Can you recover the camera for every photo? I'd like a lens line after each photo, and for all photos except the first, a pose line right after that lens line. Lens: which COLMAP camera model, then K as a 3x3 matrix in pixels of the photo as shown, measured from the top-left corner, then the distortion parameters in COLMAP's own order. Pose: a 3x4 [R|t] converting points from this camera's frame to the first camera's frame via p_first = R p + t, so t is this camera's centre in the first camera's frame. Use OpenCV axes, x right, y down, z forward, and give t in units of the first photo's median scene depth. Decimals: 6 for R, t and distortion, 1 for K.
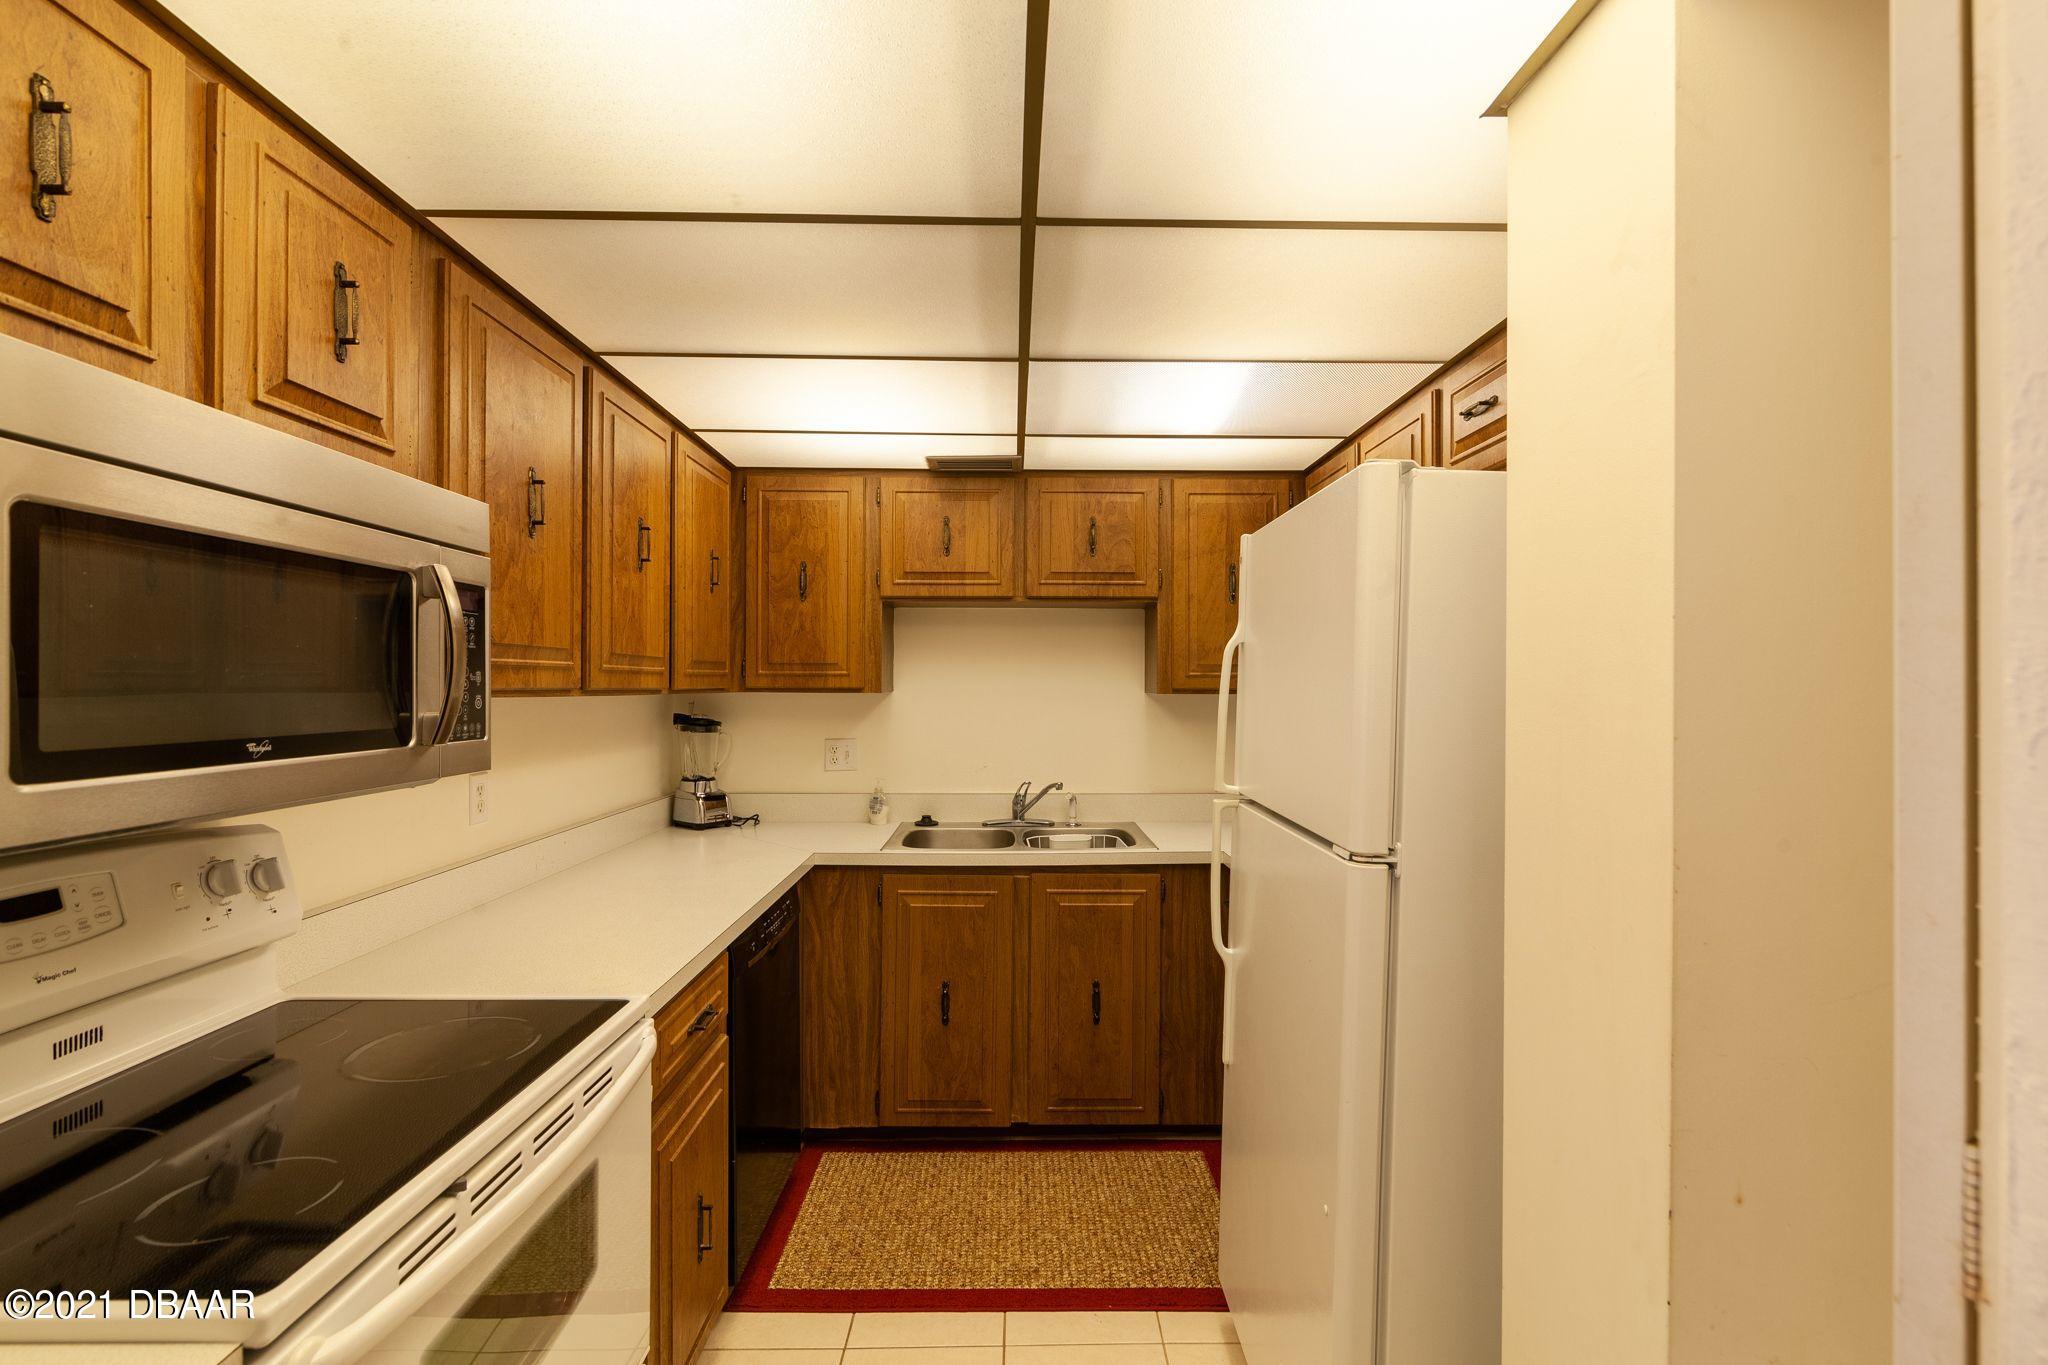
lens RADIAL K [[936.0, 0, 1026.4], [0, 936.0, 685.0], [0, 0, 1]] dist [-0.000799, -0.000487]
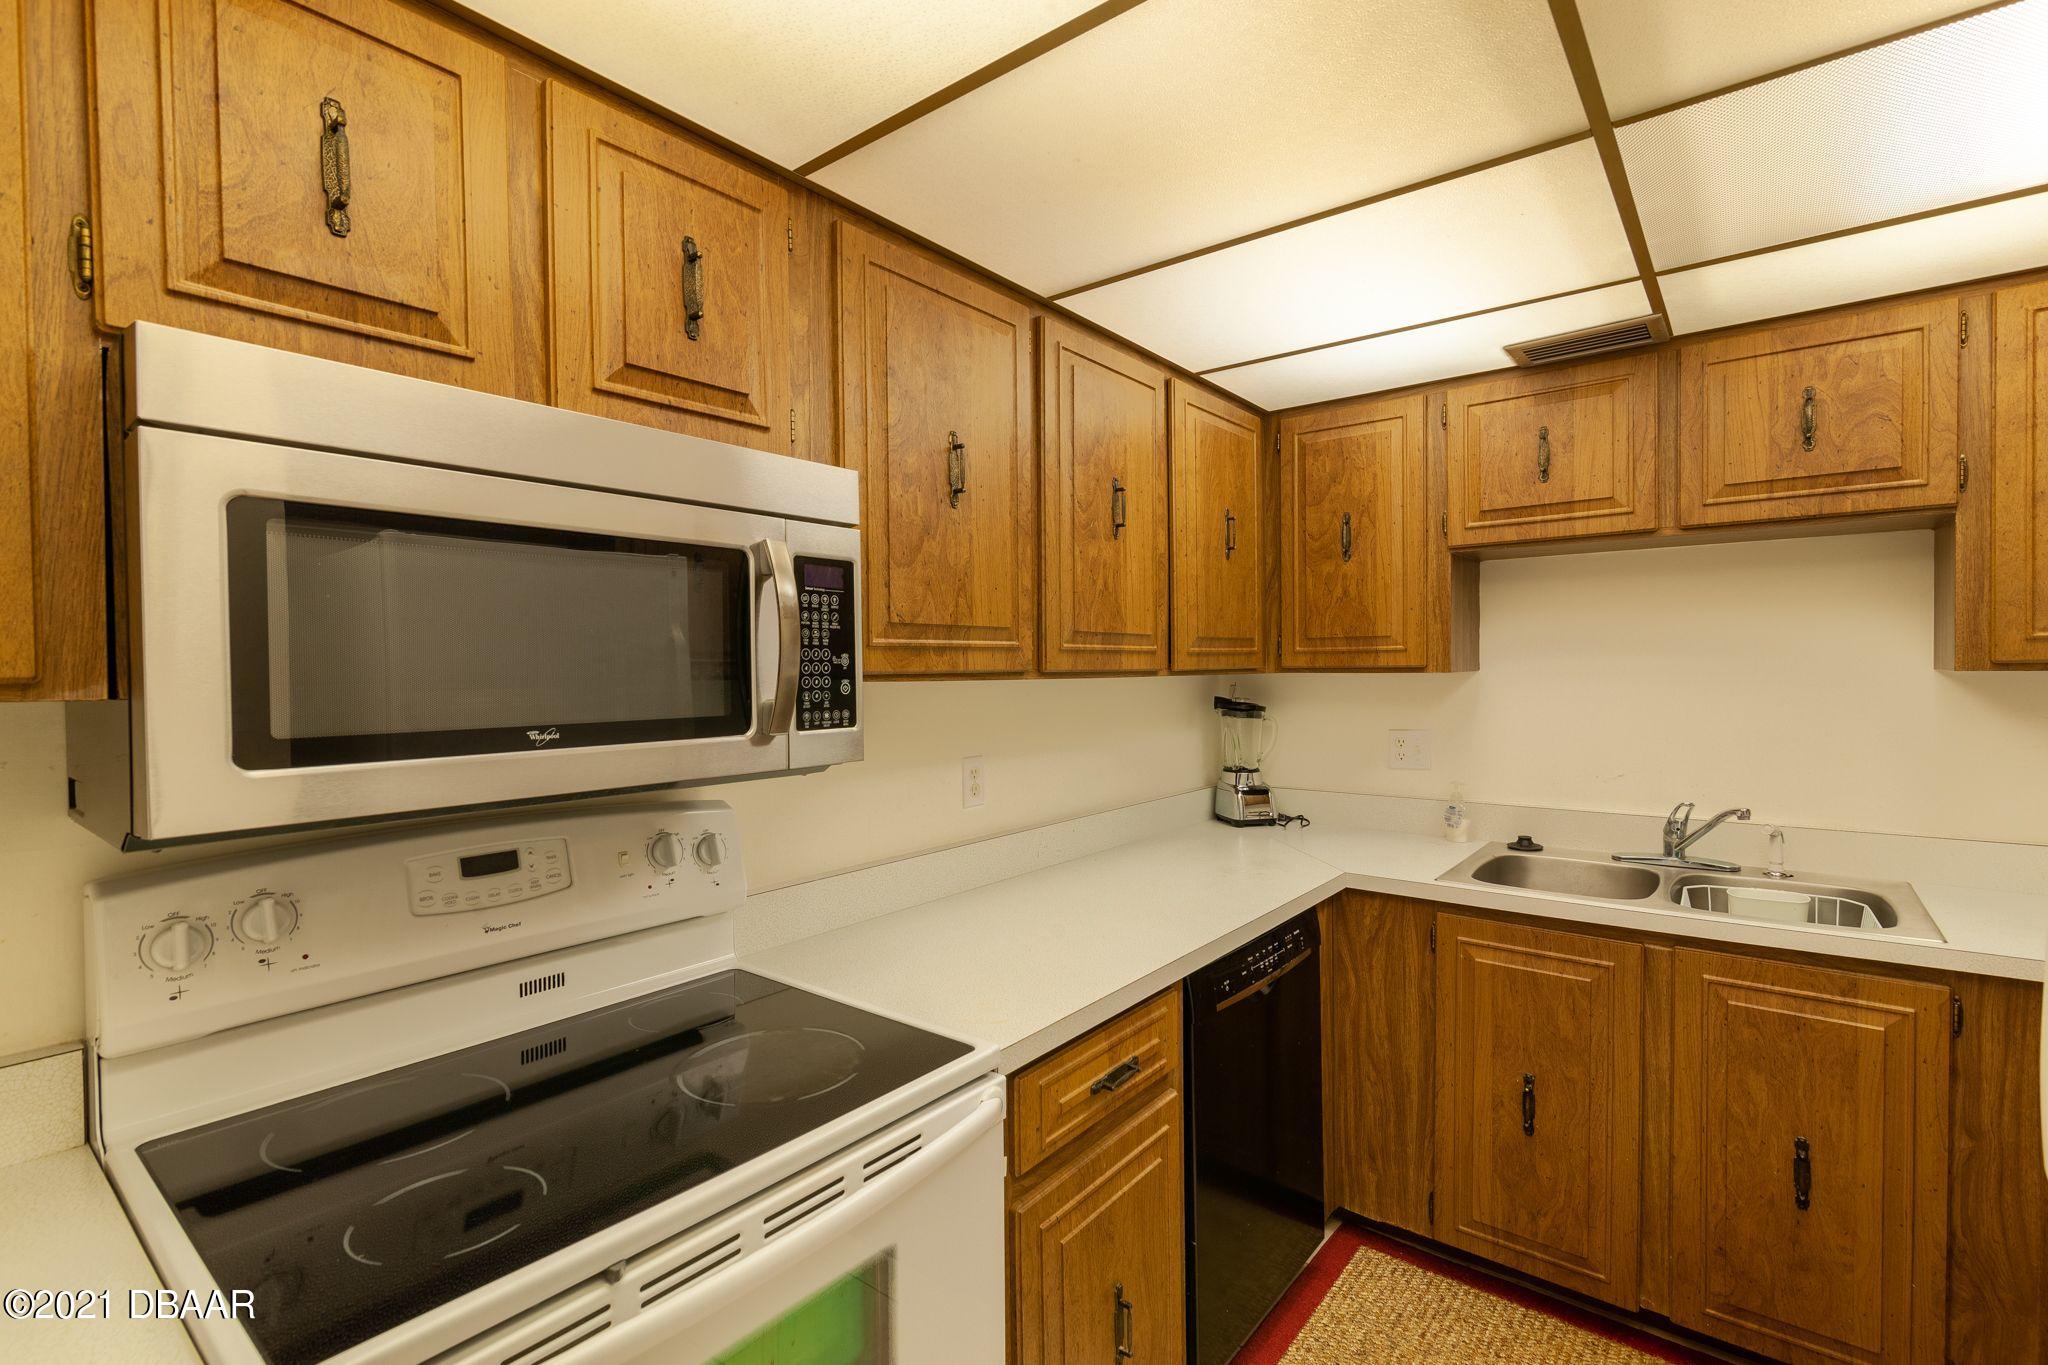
lens RADIAL K [[936.0, 0, 1021.4], [0, 936.0, 683.3], [0, 0, 1]] dist [-0.000799, -0.000487]
pose [[0.771784, 0.000633, -0.635884, 0.096004], [0.012051, 0.999805, 0.015621, 0.001537], [0.635770, -0.019719, 0.771626, 0.286076]]
